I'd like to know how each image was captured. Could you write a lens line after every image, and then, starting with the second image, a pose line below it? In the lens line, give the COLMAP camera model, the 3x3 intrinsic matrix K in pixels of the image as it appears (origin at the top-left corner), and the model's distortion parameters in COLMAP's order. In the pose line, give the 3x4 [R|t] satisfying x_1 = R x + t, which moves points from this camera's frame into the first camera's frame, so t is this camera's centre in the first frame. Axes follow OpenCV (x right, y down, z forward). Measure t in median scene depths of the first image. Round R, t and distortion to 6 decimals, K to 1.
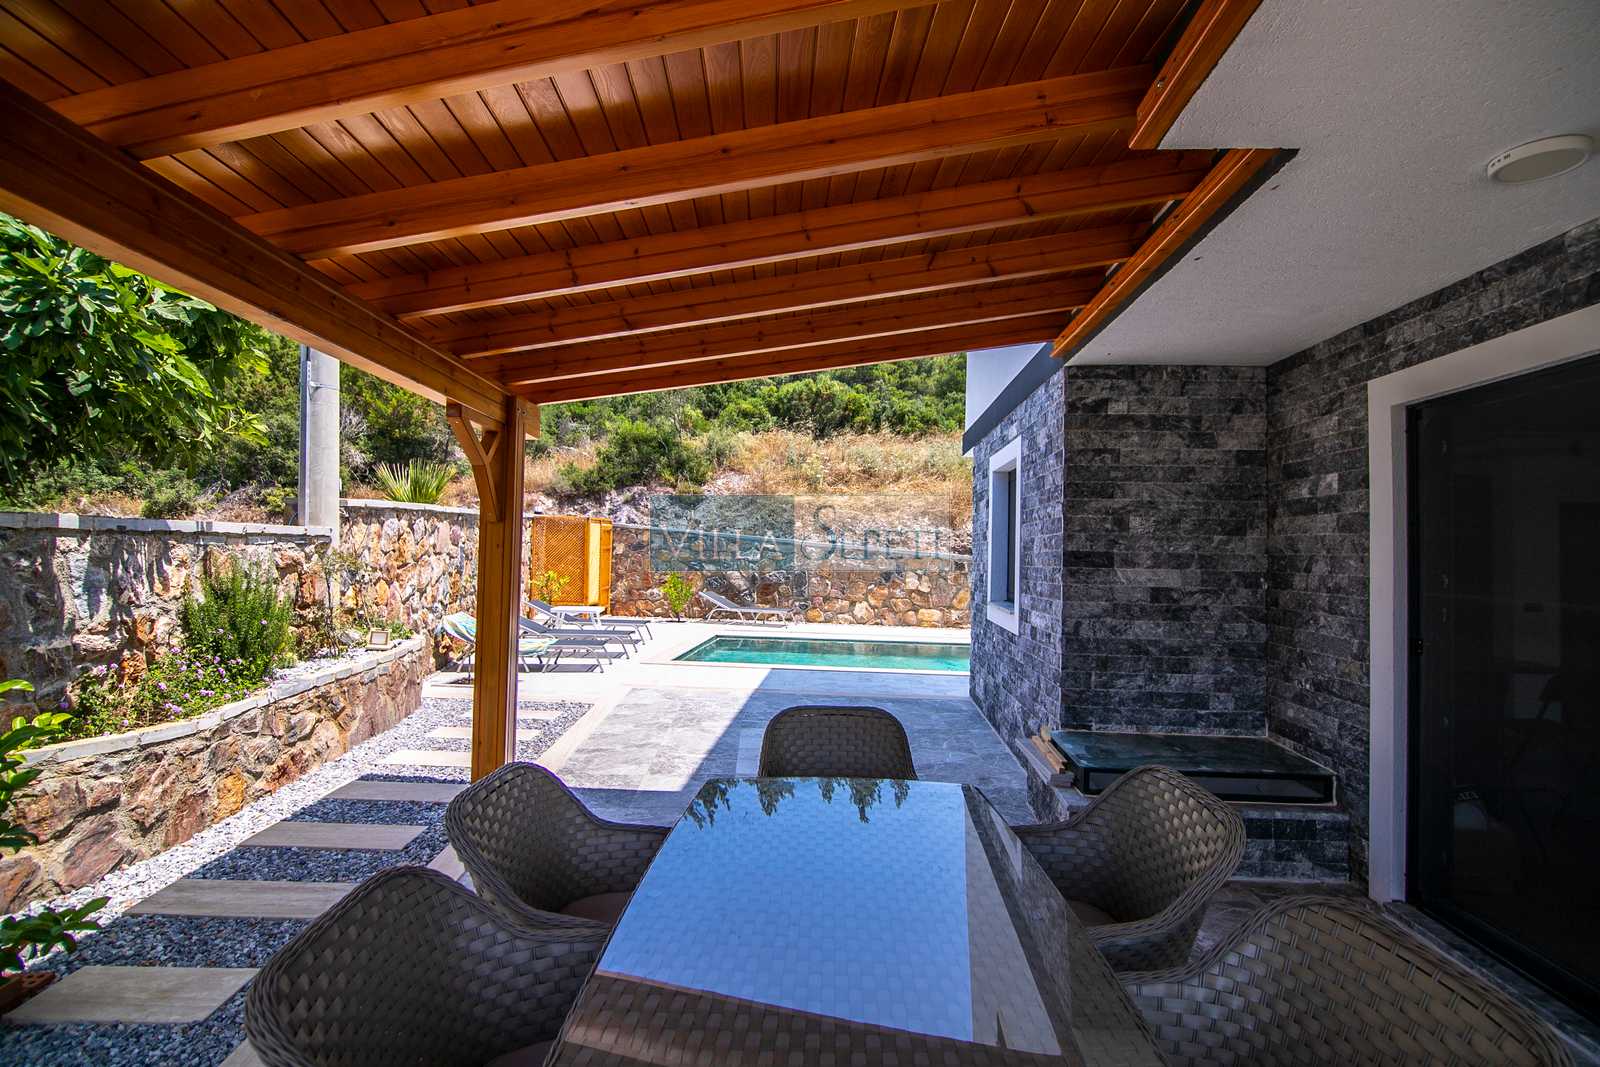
lens RADIAL K [[707.9, 0, 805.8], [0, 707.9, 530.6], [0, 0, 1]] dist [-0.005125, -0.009965]
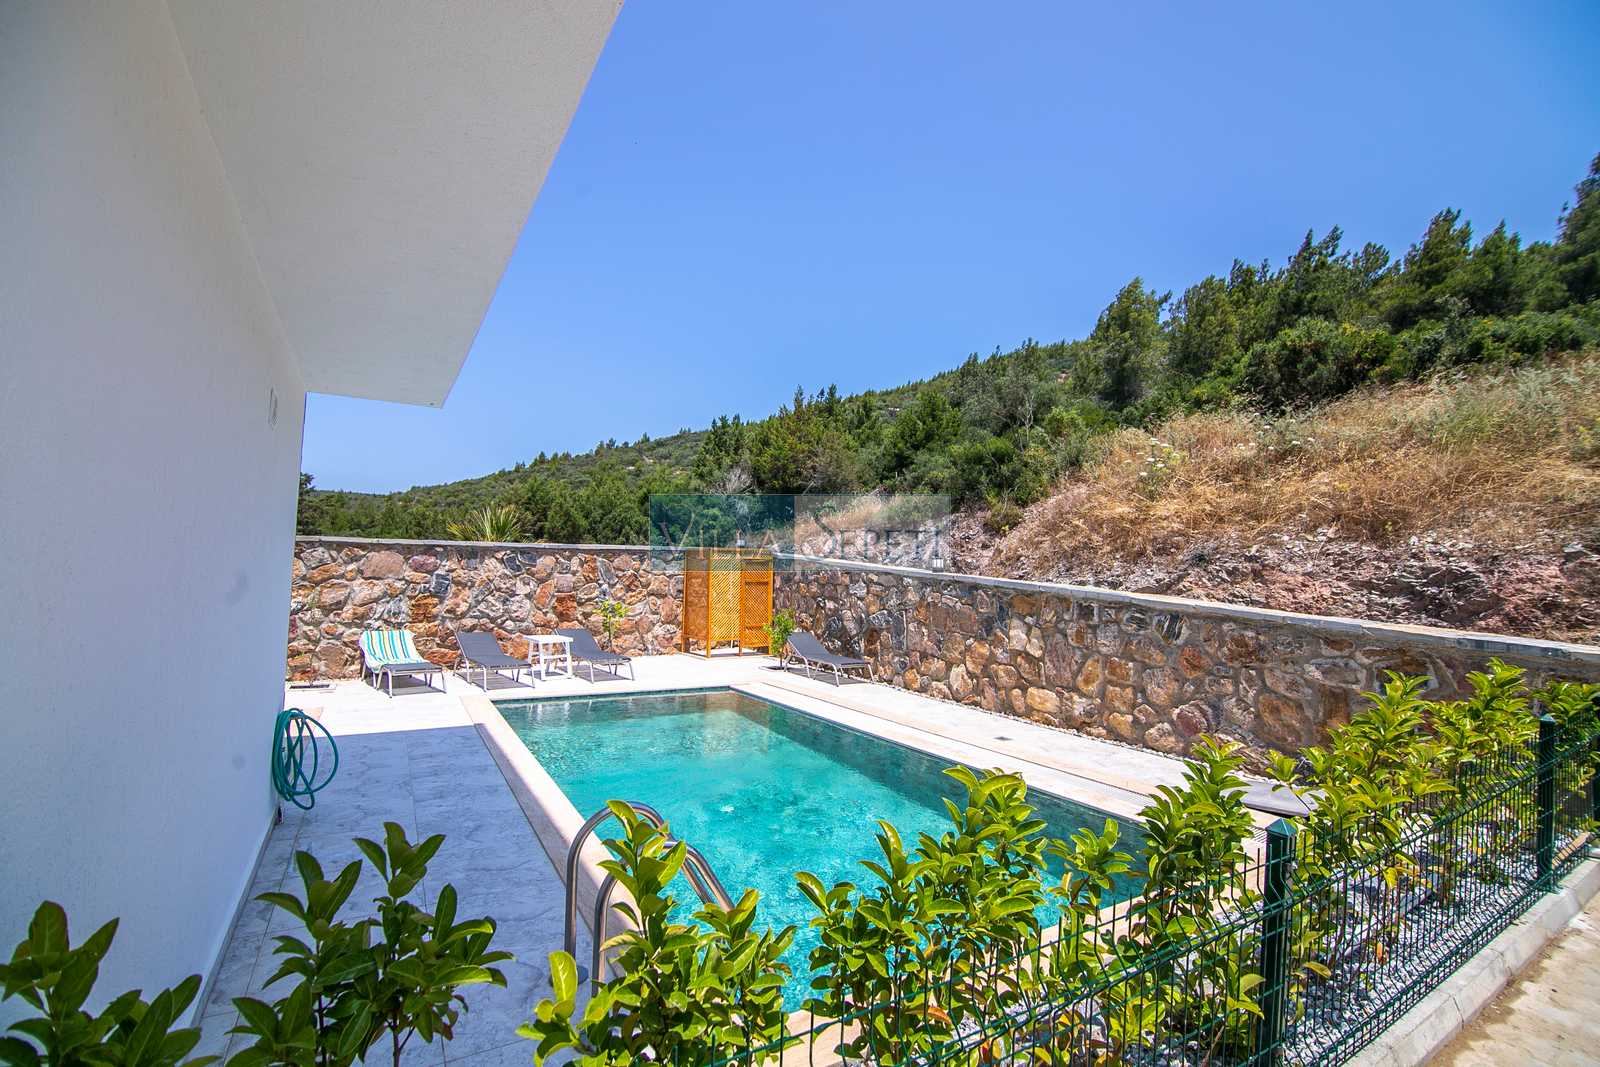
lens RADIAL K [[707.9, 0, 803.4], [0, 707.9, 538.4], [0, 0, 1]] dist [-0.005125, -0.009965]
pose [[0.587096, -0.054688, -0.807668, 0.514652], [0.009849, 0.998124, -0.060425, 0.026172], [0.809458, 0.027520, 0.586533, 0.525440]]
